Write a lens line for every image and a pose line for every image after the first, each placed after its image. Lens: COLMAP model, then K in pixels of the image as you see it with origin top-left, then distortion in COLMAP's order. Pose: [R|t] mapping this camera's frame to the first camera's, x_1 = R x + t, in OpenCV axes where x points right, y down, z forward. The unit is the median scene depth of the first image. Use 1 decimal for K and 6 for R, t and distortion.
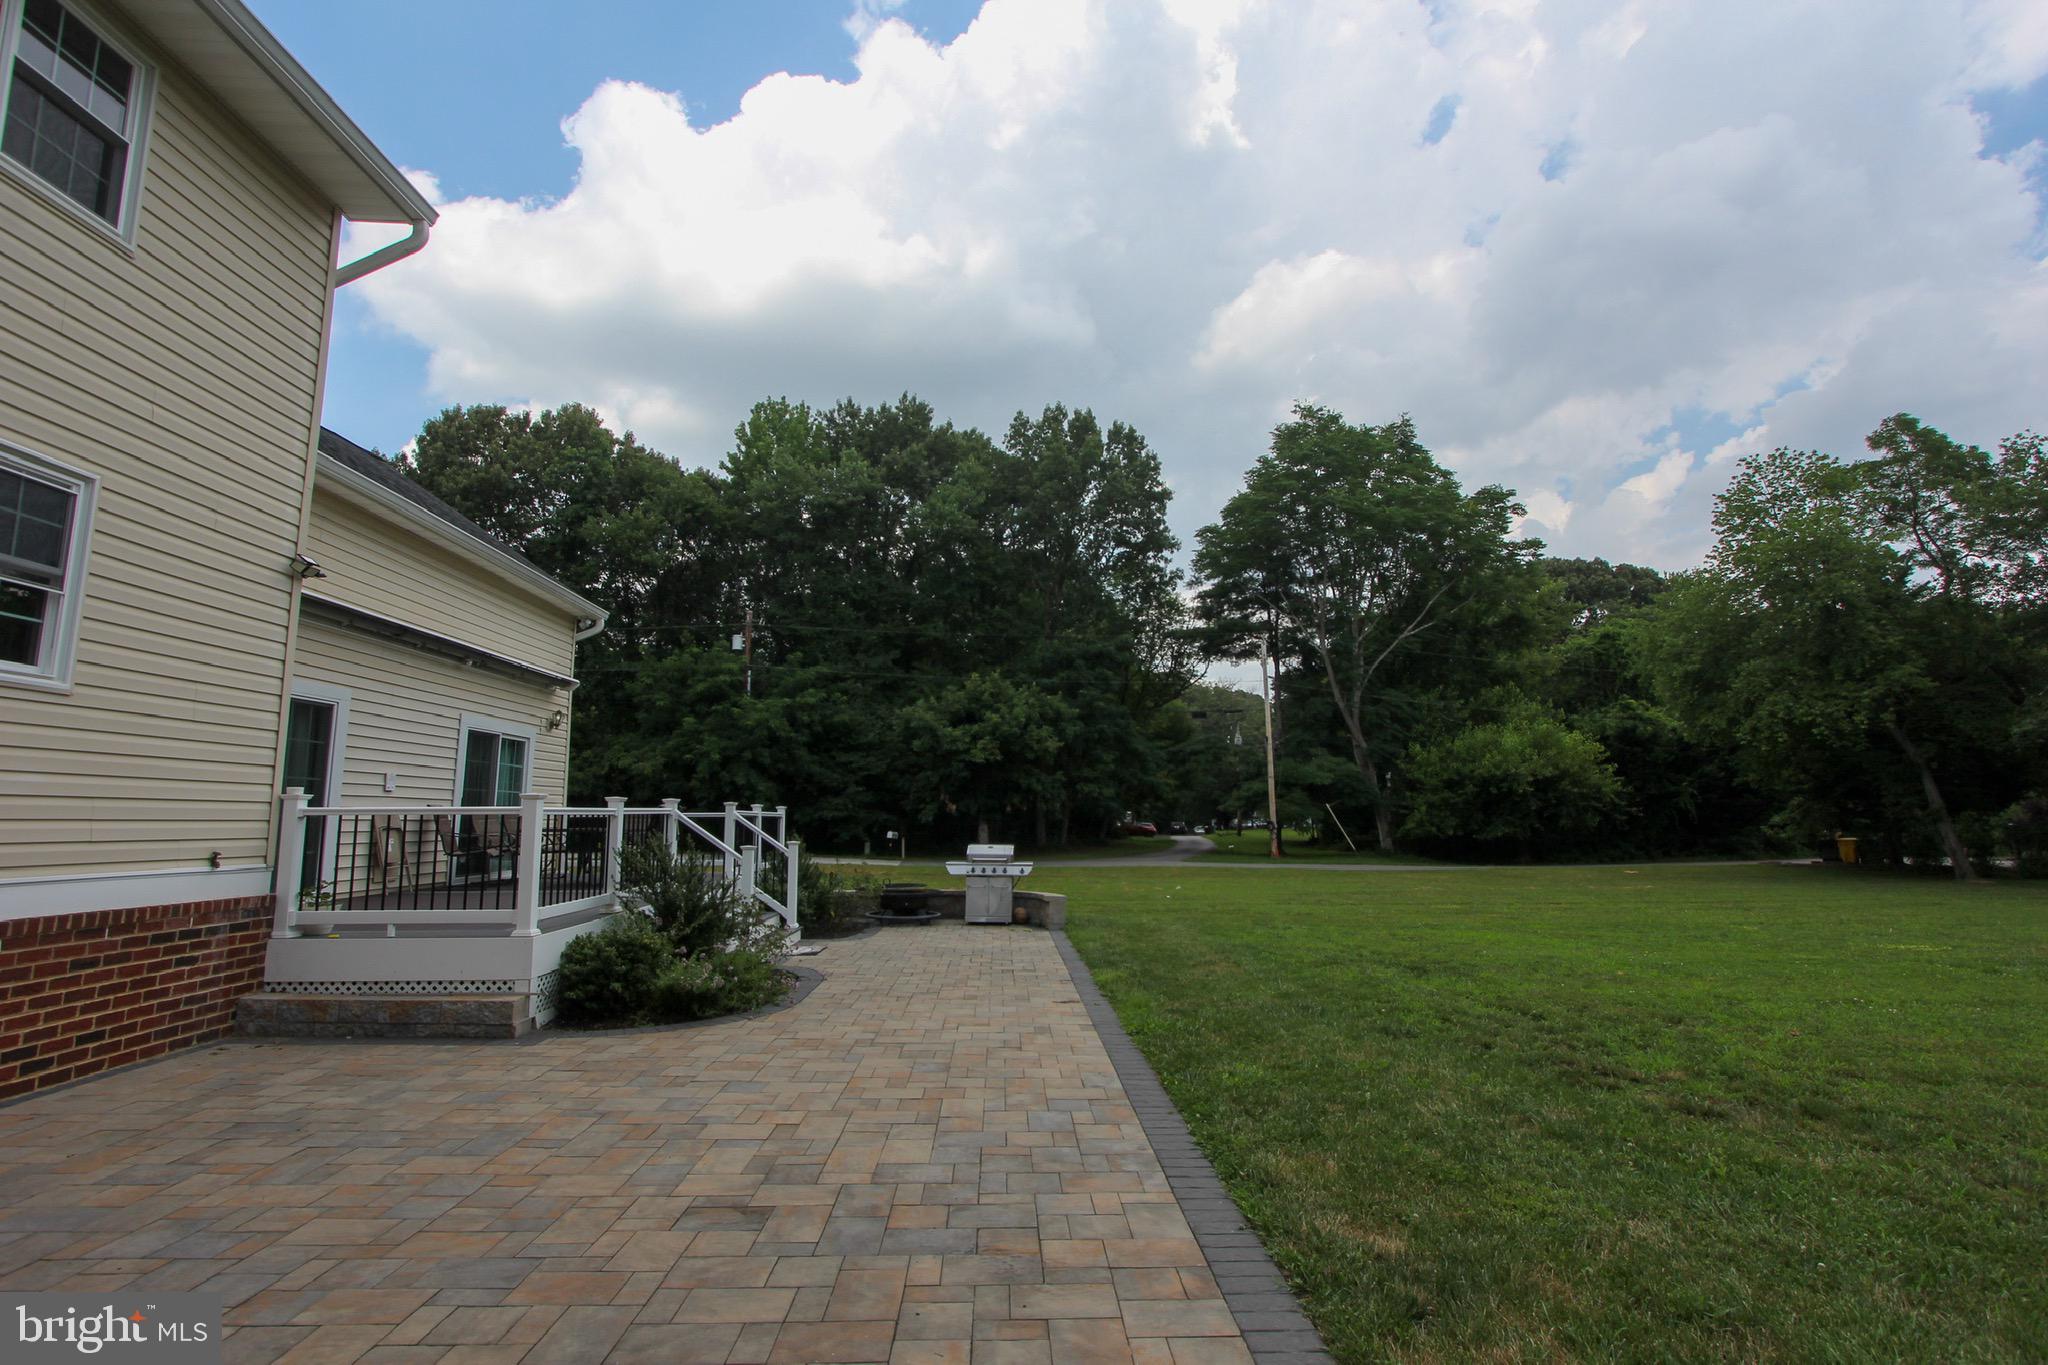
lens RADIAL K [[983.7, 0, 1034.8], [0, 983.7, 691.8], [0, 0, 1]] dist [0.012480, -0.008430]
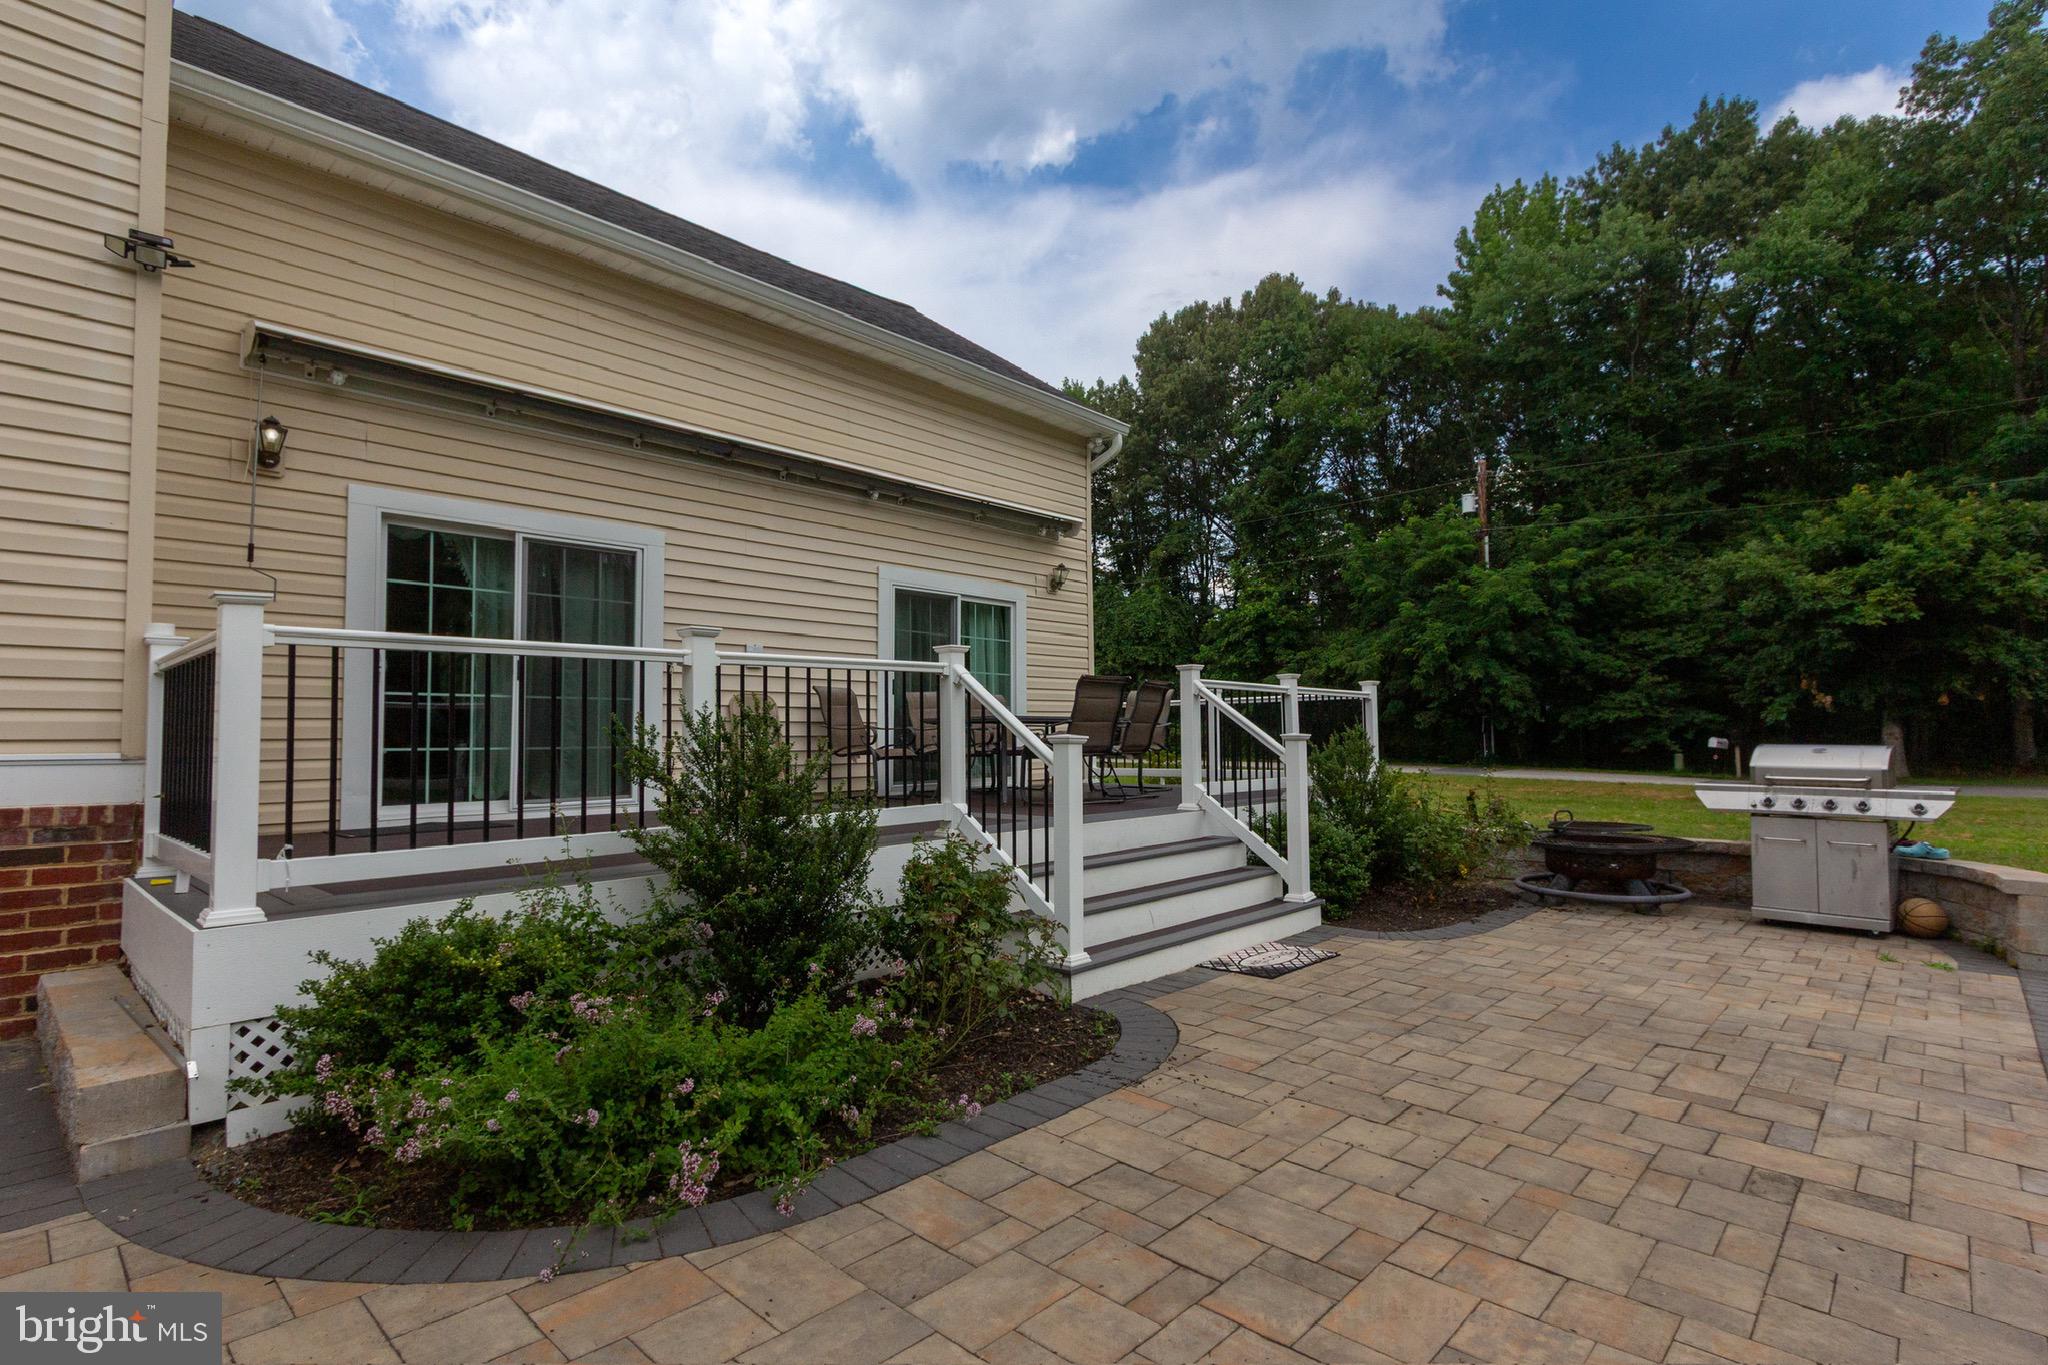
lens RADIAL K [[983.7, 0, 1034.8], [0, 983.7, 691.8], [0, 0, 1]] dist [0.012480, -0.008430]
pose [[0.707267, -0.039237, -0.705857, 0.007083], [0.100134, 0.993952, 0.045083, 0.031353], [0.699819, -0.102566, 0.706919, 0.183225]]
